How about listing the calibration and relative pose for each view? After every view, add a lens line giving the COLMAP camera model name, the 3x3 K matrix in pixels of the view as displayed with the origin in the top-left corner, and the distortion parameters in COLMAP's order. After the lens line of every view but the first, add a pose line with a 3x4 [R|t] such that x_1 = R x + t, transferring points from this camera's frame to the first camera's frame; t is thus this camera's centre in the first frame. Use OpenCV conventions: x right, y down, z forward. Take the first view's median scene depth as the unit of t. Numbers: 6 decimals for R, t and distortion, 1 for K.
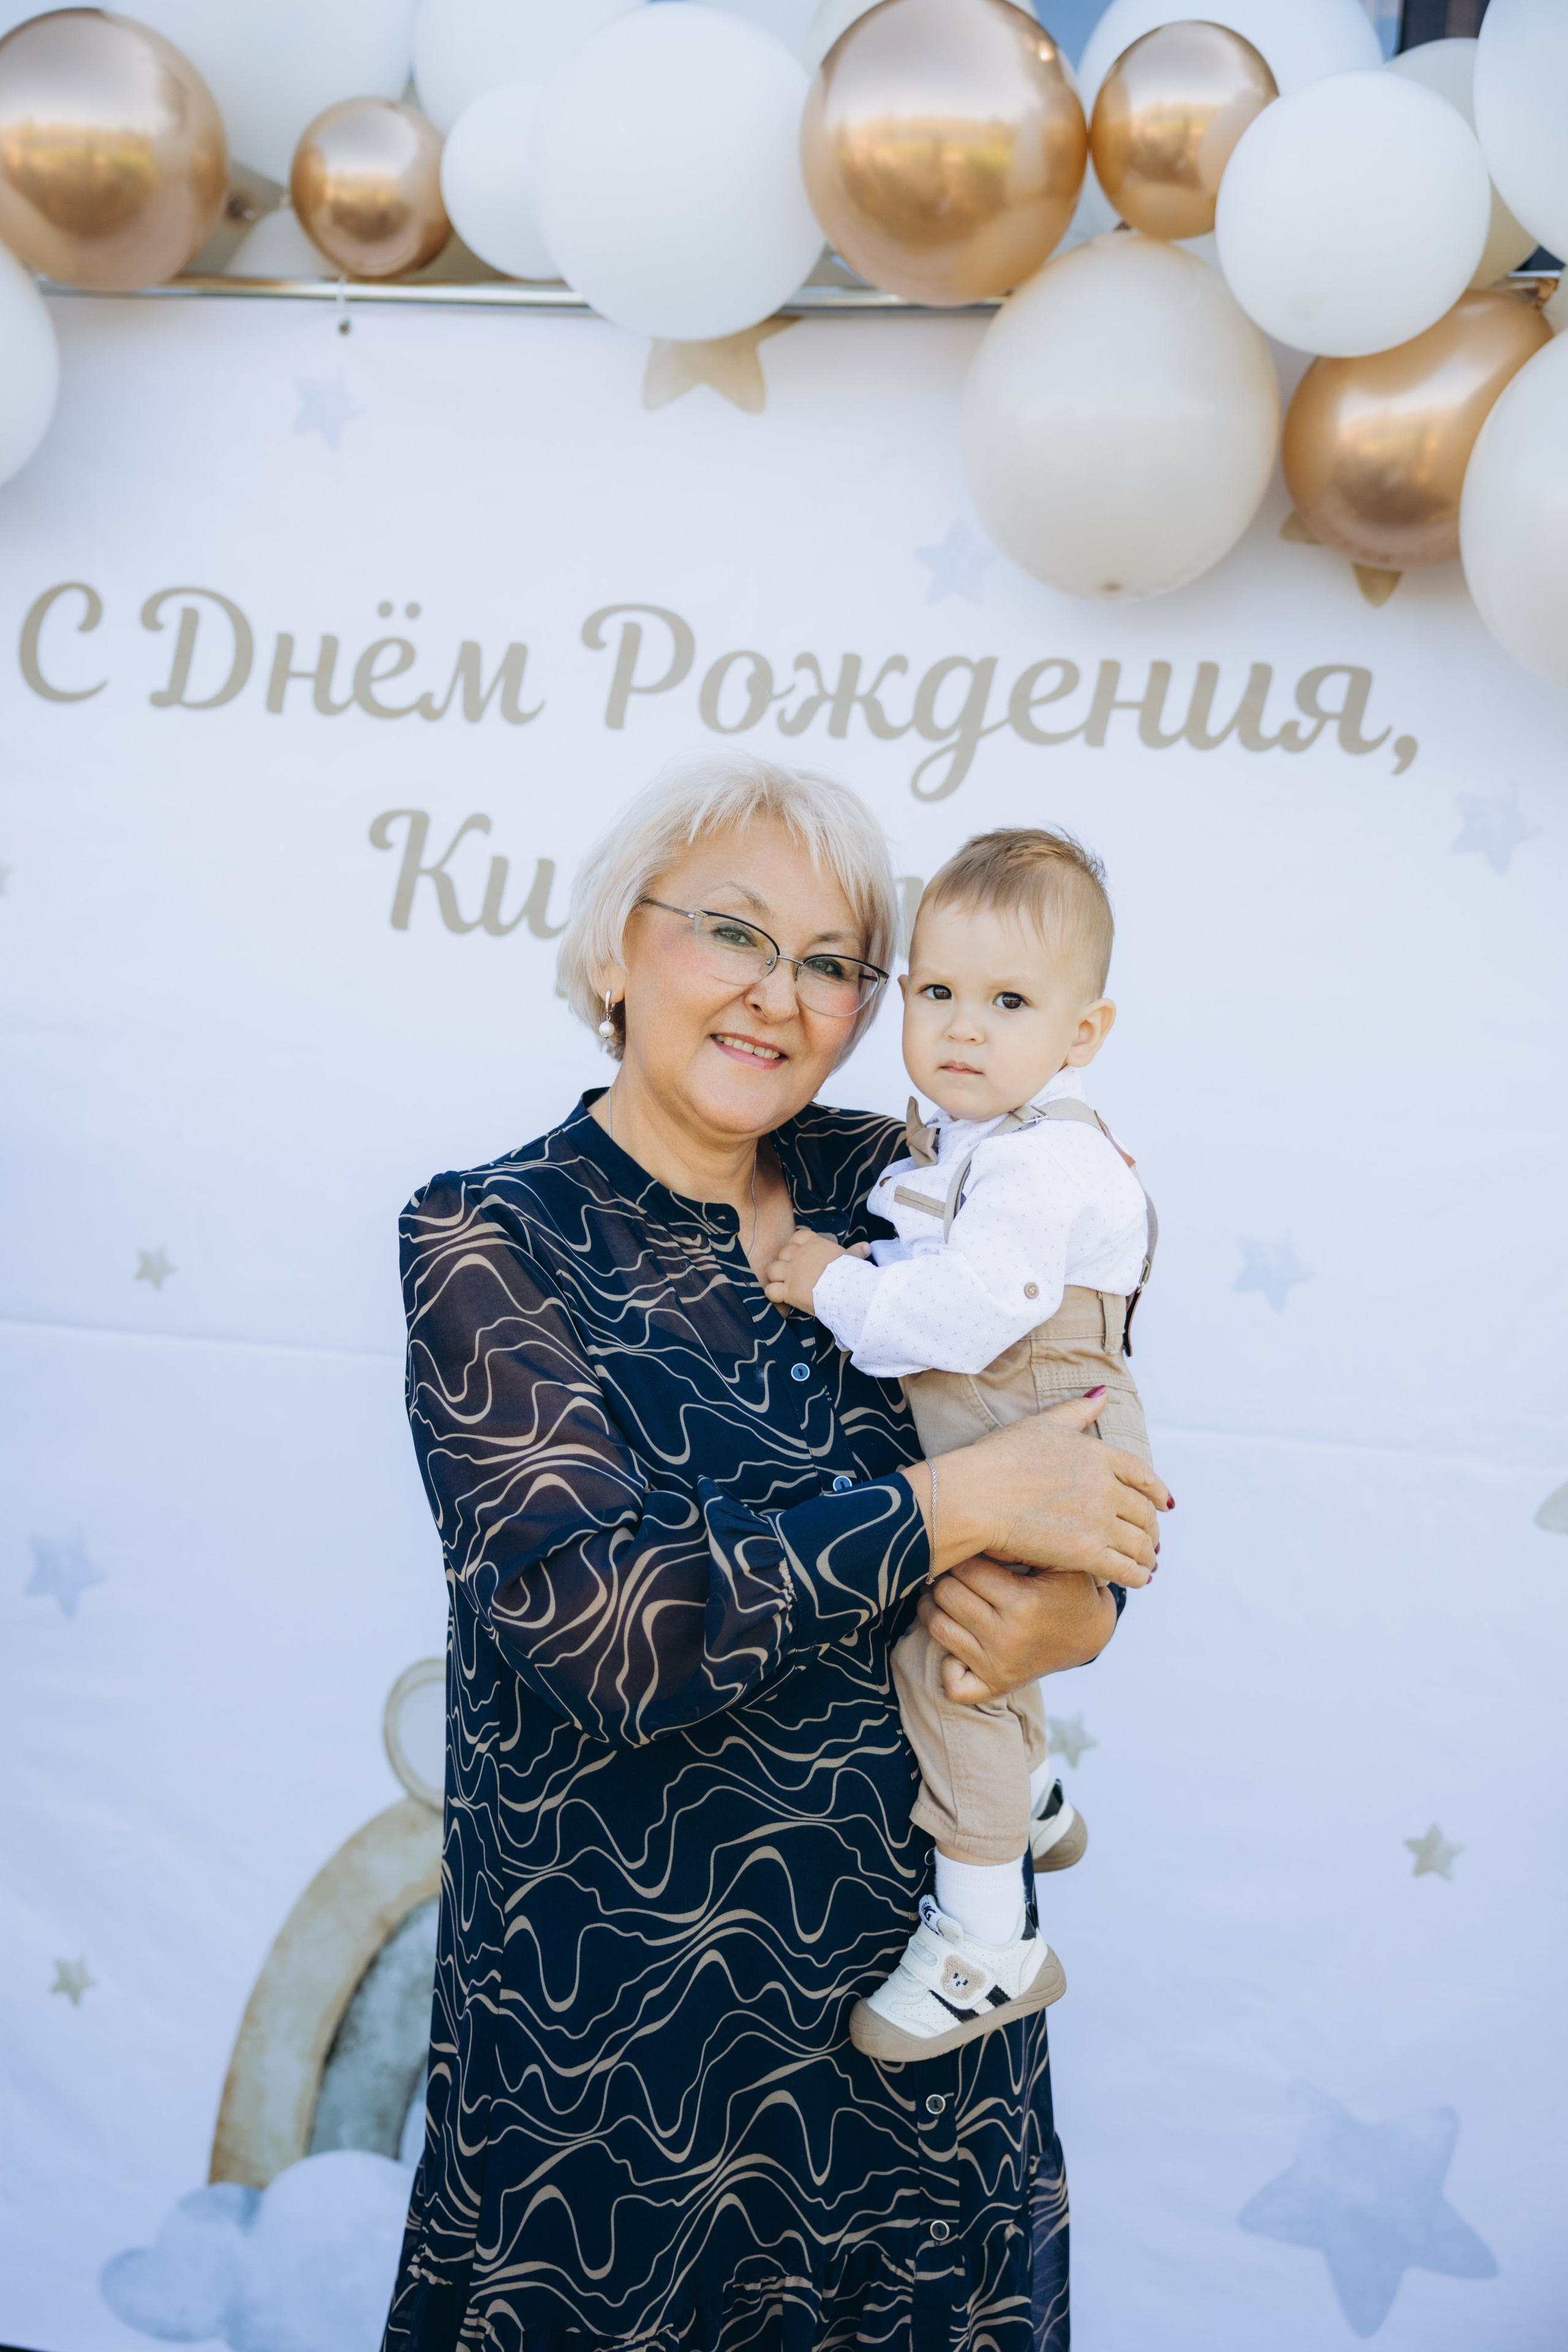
lens RADIAL K [[2733.6, 0, 800.5], [0, 2733.6, 1187.4], [0, 0, 1]] dist [0.162242, 0.000000]
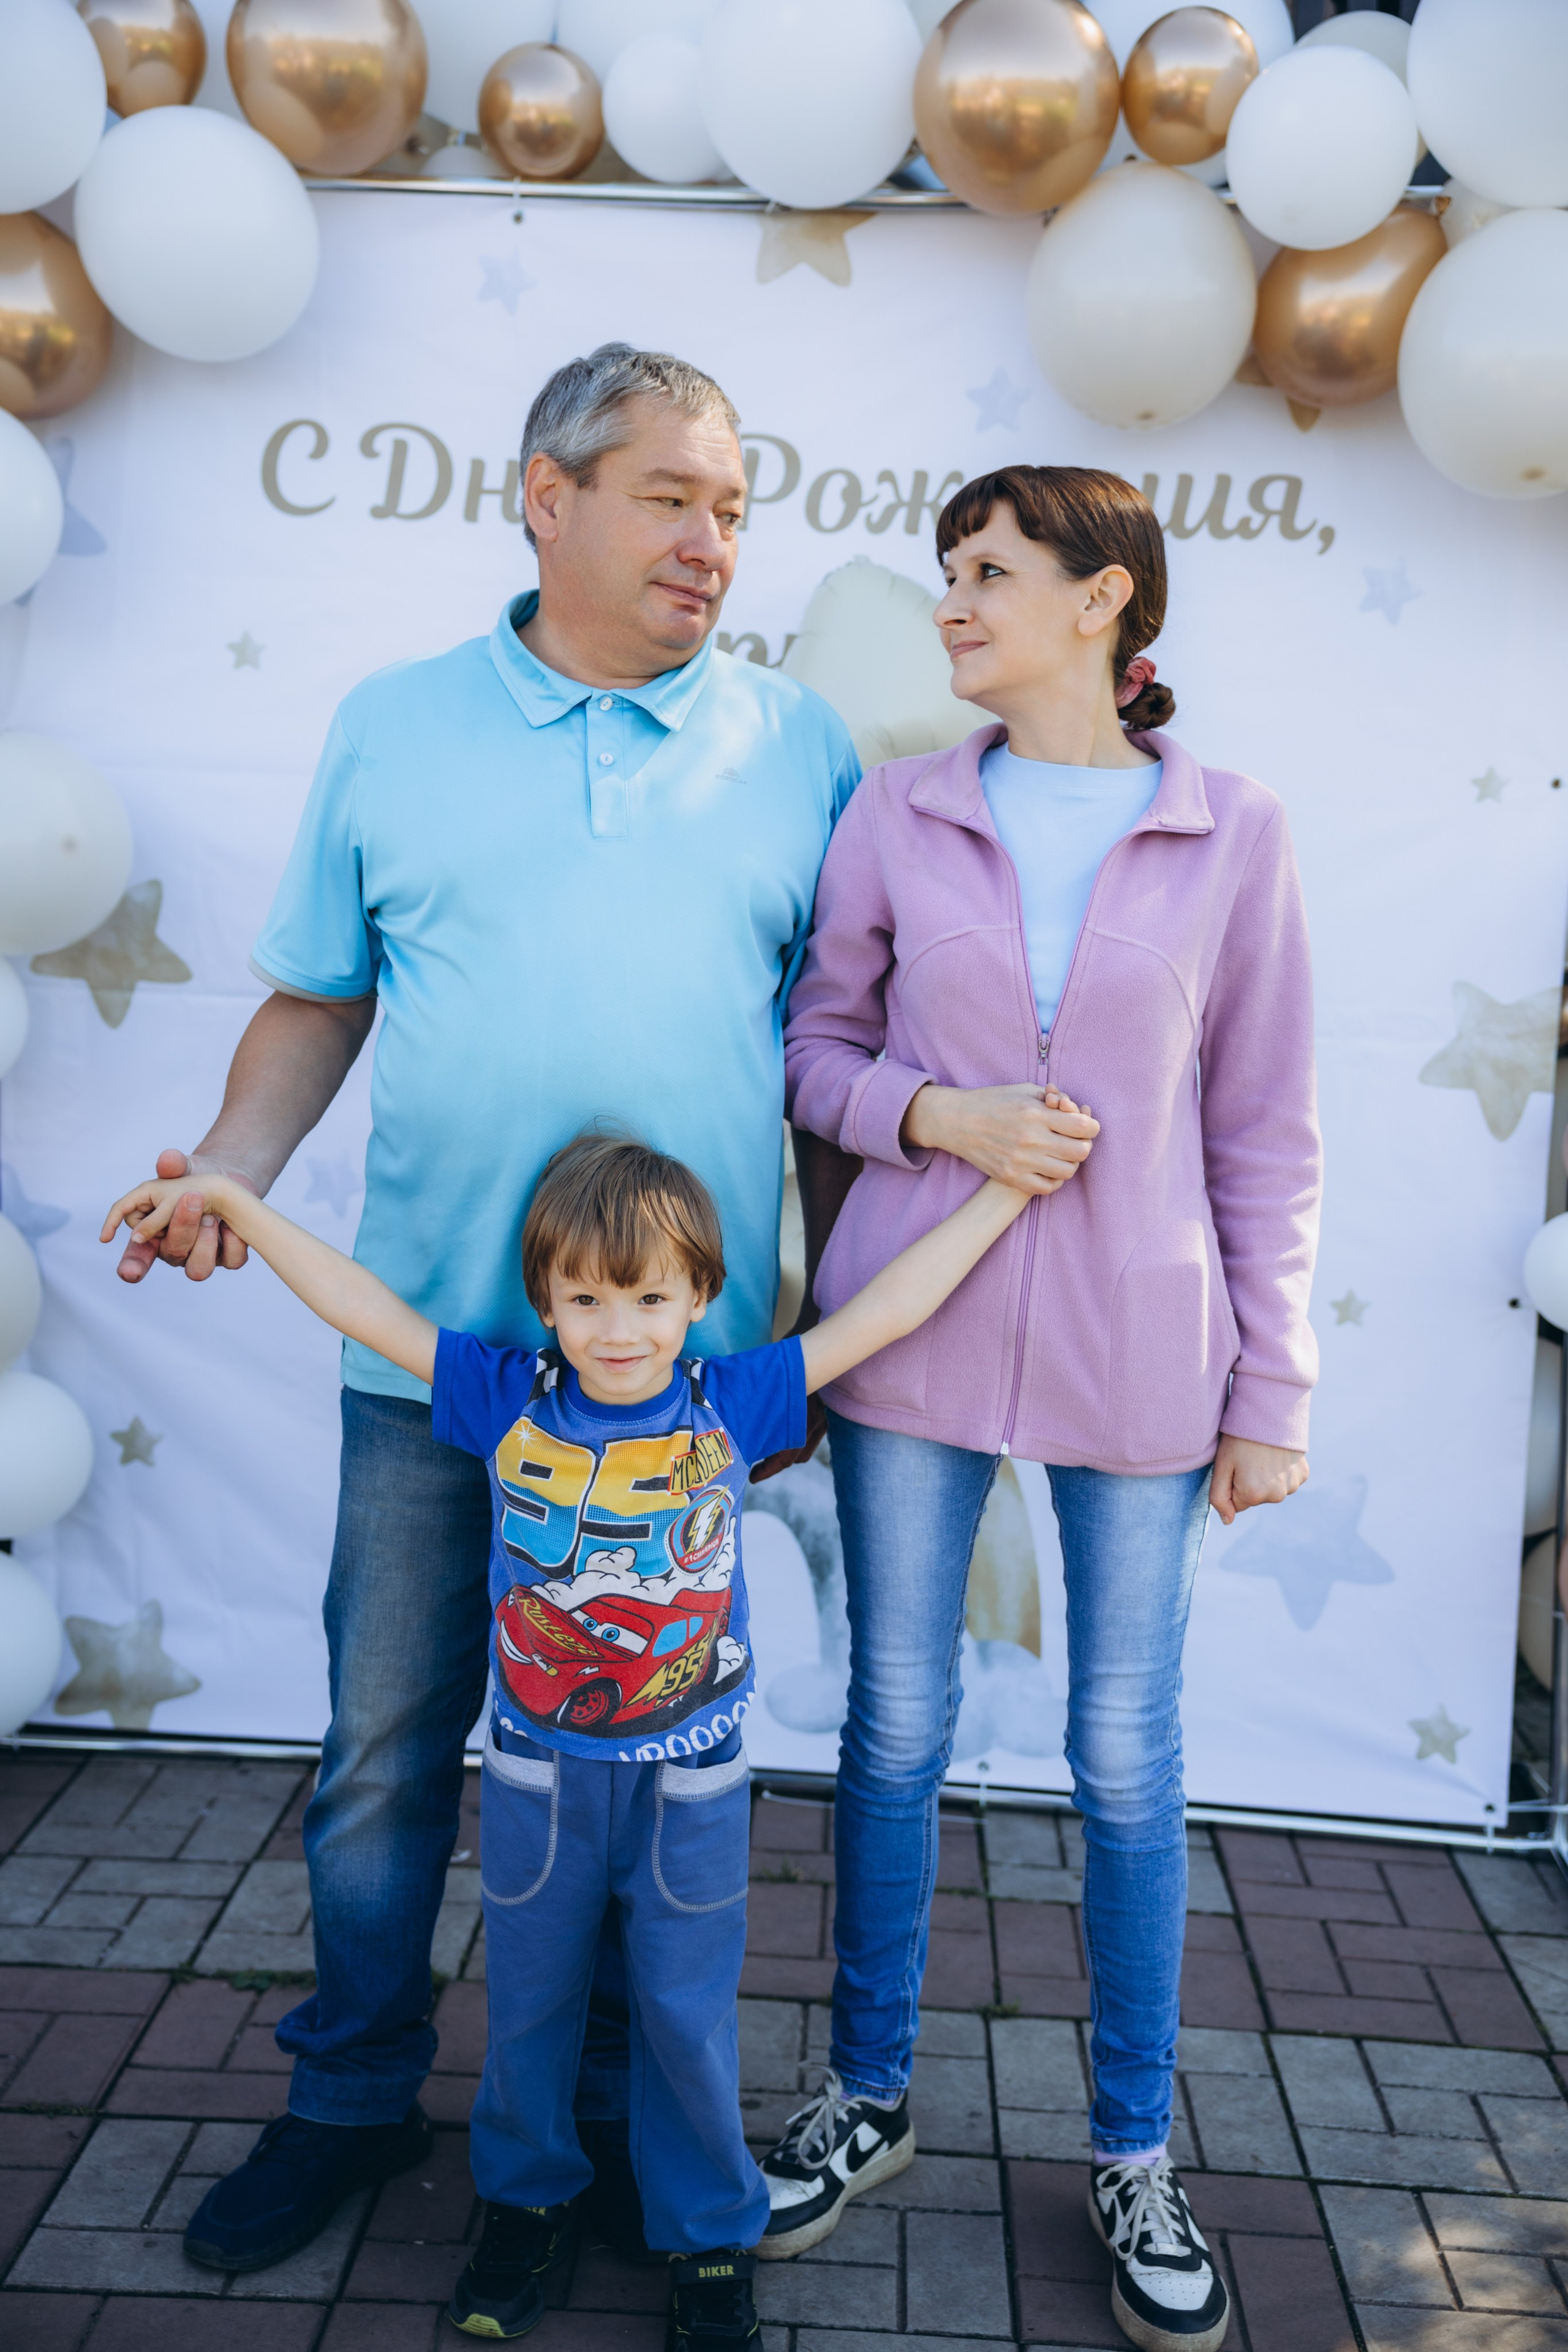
lens RADIAL K [[2599.0, 0, 771.6], [0, 2599.0, 1180.3], [0, 0, 1]] dist [0.140210, 0.000000]
pose [[0.987241, -0.052974, 0.150162, -0.264921], [0.038741, 0.994610, 0.096180, 0.026165], [-0.154447, -0.089135, 0.983972, -0.290455]]
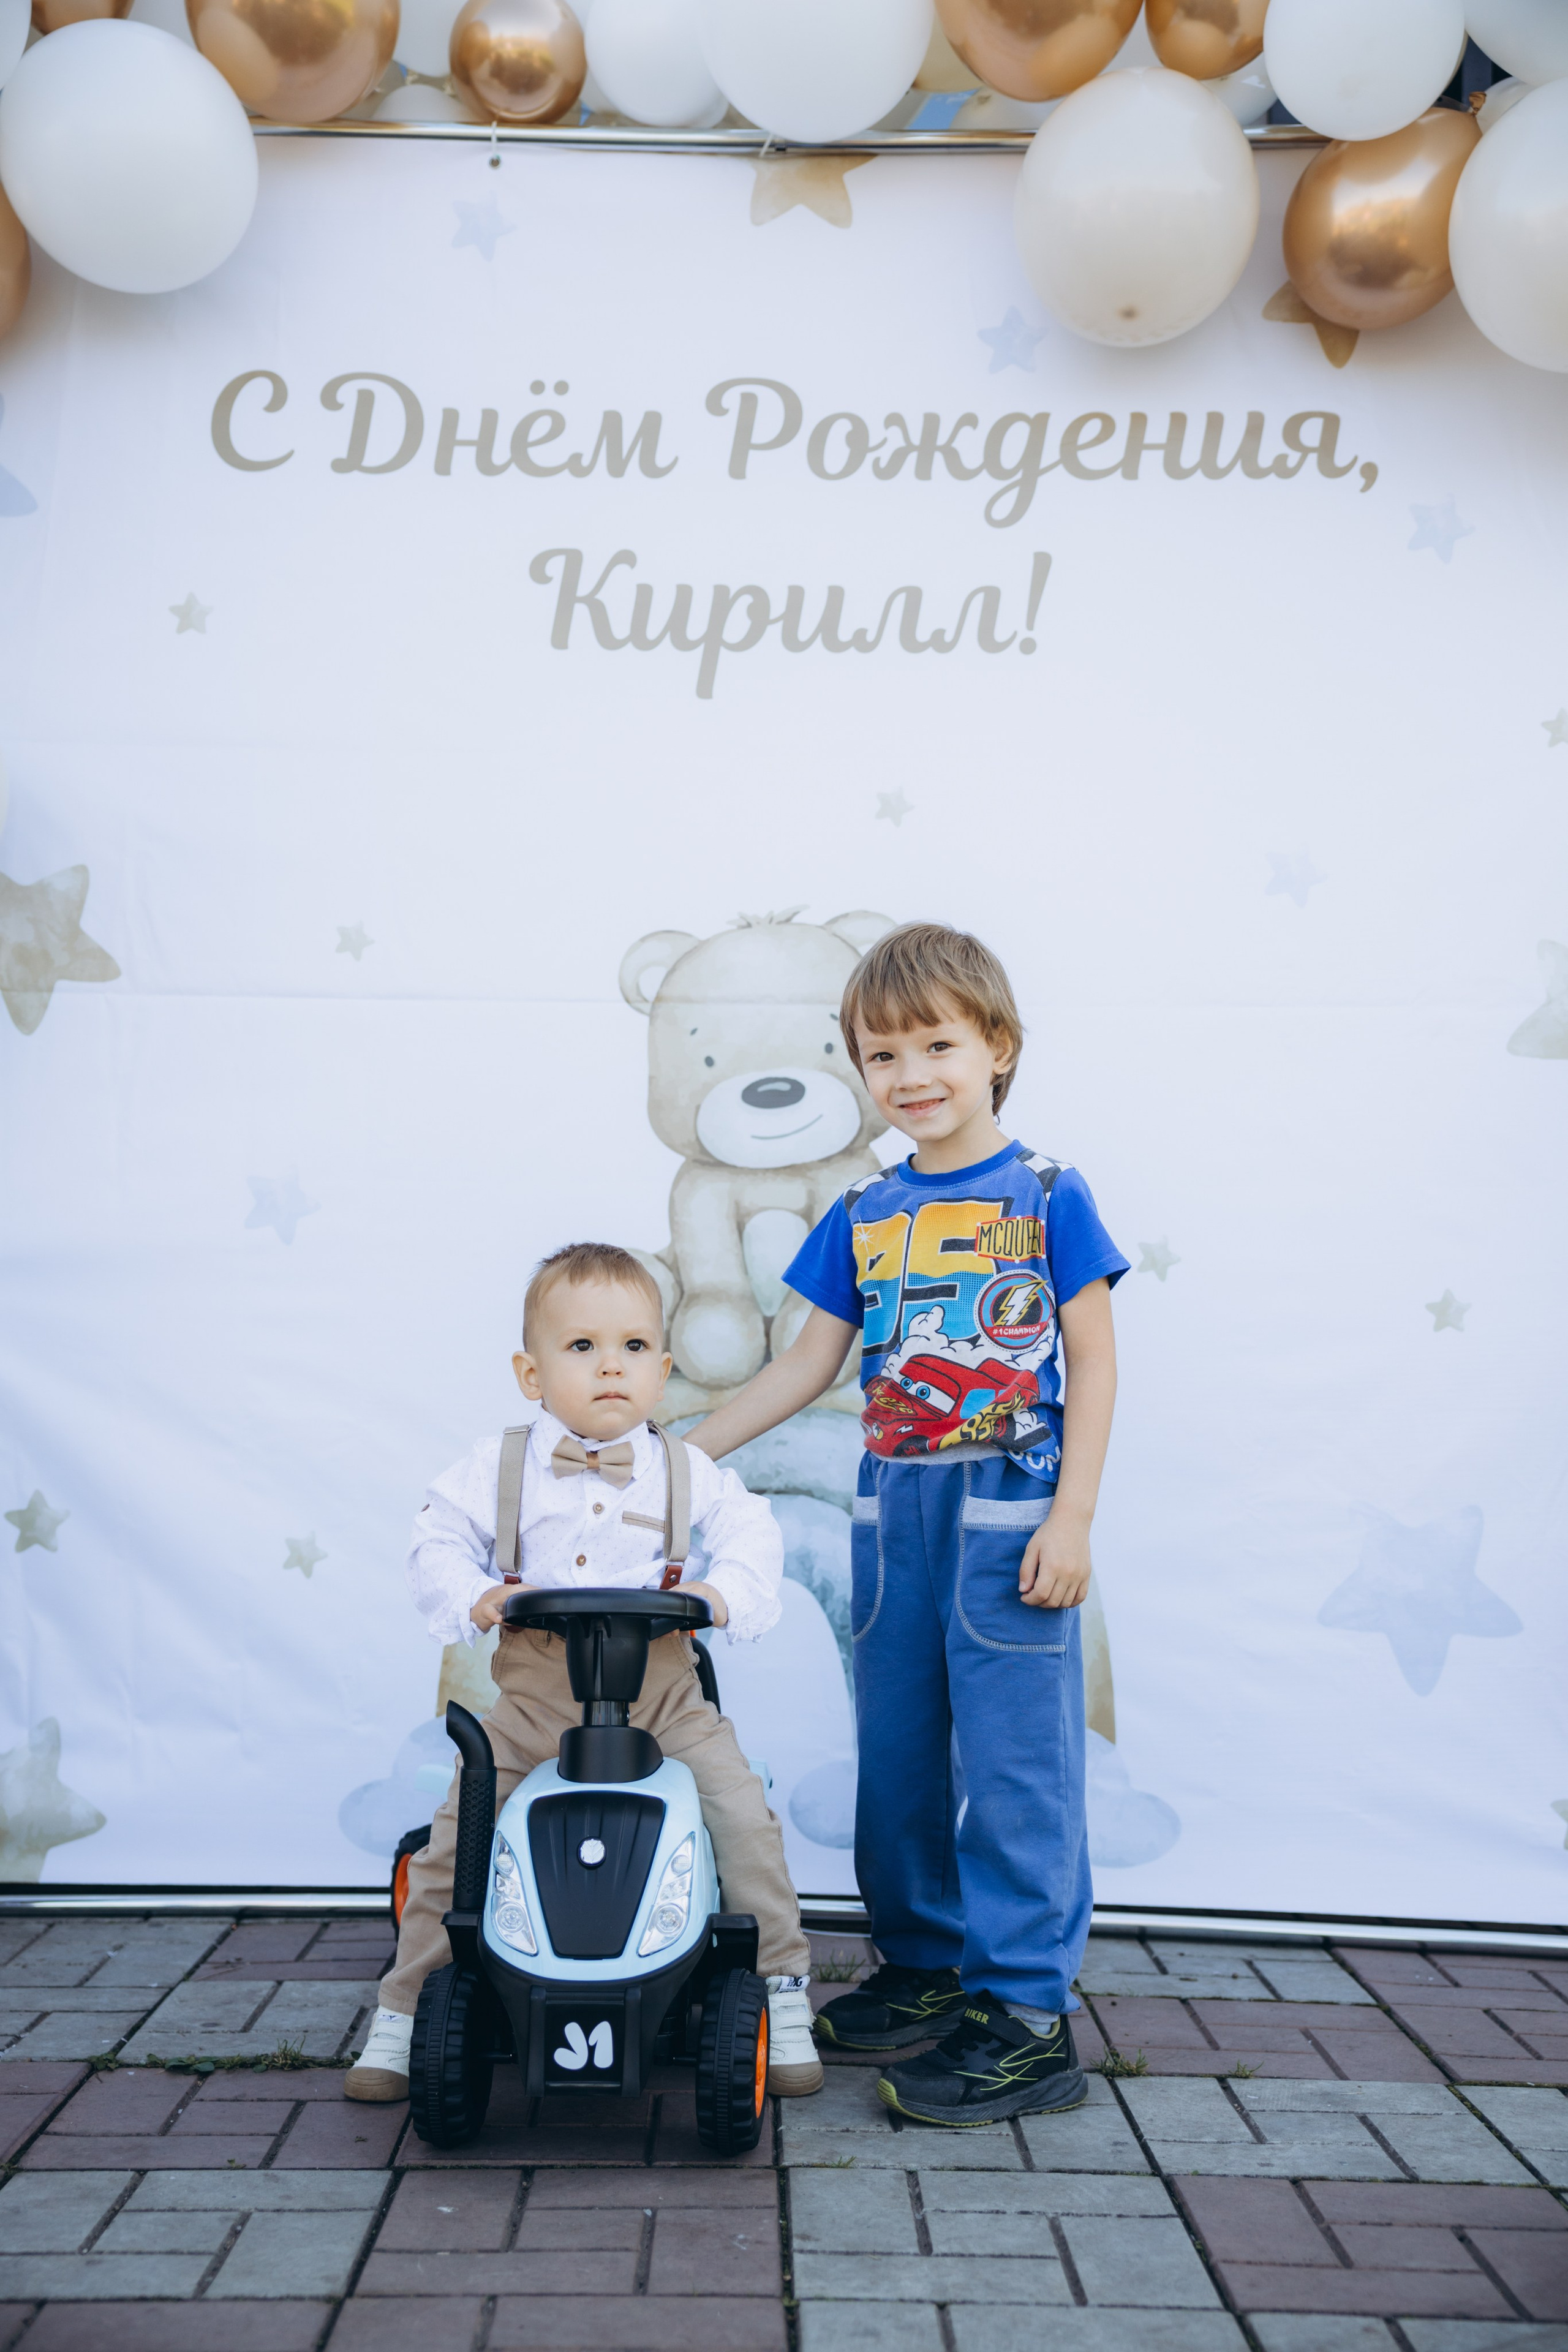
lens RADIAL K [[2733.6, 0, 781.2], [0, 2733.6, 1194.6], [0, 0, 1]] dist [0.162242, 0.000000]
pose [[0.975927, -0.035636, 0.215166, -0.332136], [0.059799, 0.992475, -0.106854, 0.290482], [-0.209739, 0.117148, 0.970714, -0.173855]]
